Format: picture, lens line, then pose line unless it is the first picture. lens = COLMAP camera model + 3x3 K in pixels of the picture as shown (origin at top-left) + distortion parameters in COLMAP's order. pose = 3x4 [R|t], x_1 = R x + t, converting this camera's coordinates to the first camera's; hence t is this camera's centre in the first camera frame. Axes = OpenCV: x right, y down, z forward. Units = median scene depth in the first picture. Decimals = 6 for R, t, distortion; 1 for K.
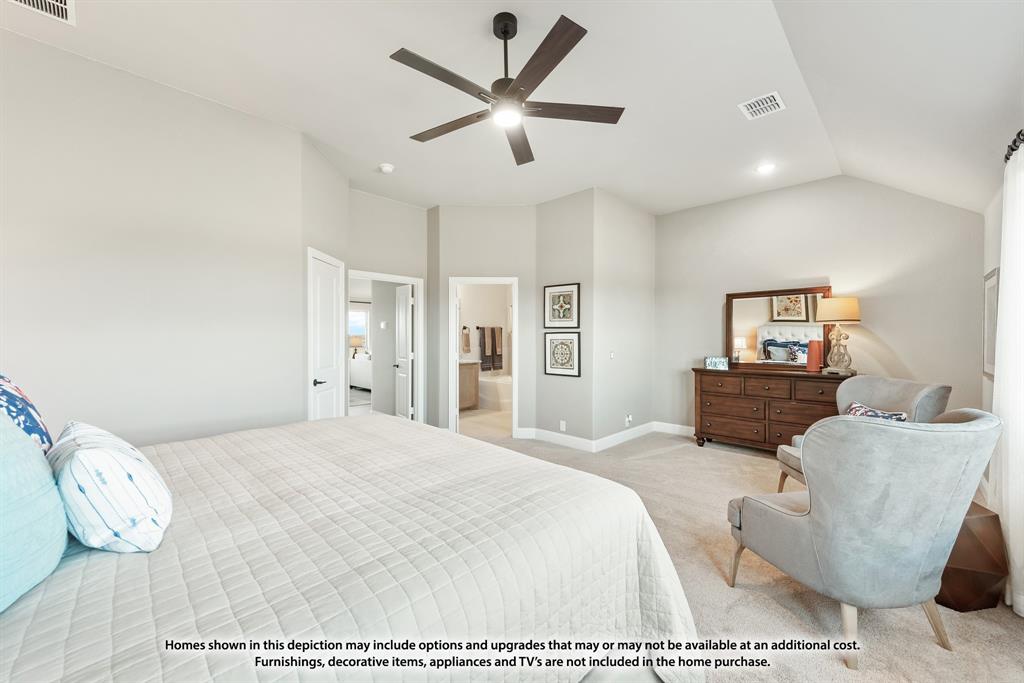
lens RADIAL K [[405.4, 0, 512.0], [0, 405.4, 341.5], [0, 0, 1]] dist [0.011876, -0.000247]
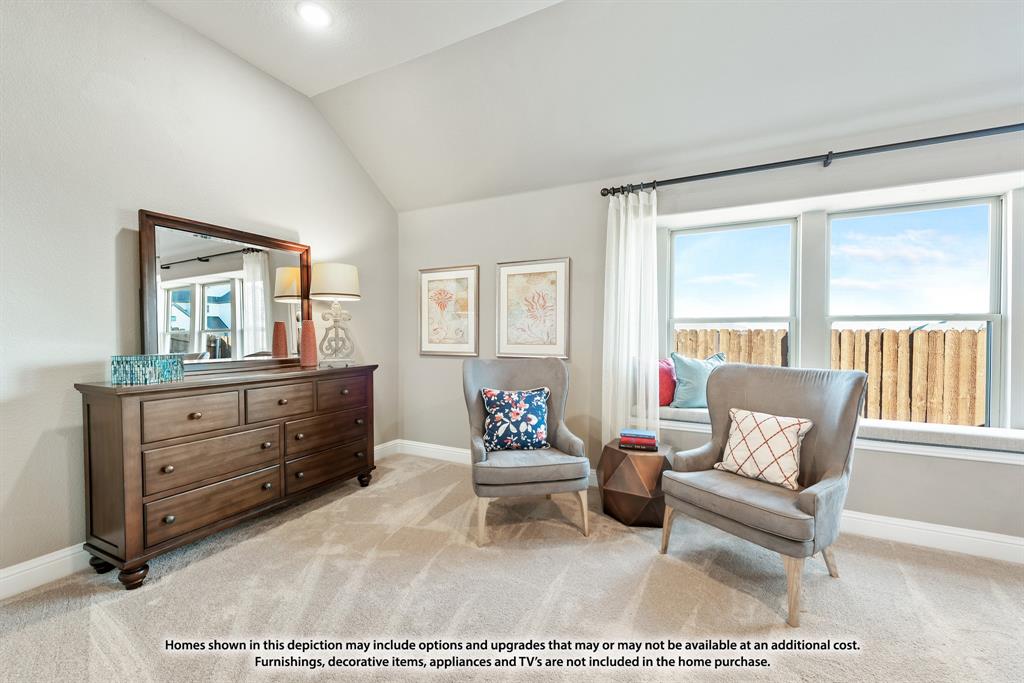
lens RADIAL K [[405.4, 0, 512.0], [0, 405.4, 341.5], [0, 0, 1]] dist [0.011876, -0.000247]
pose [[-0.312042, -0.015808, 0.949937, -0.015217], [0.006865, 0.999798, 0.018893, 0.020254], [-0.950043, 0.012417, -0.311871, 0.833838]]
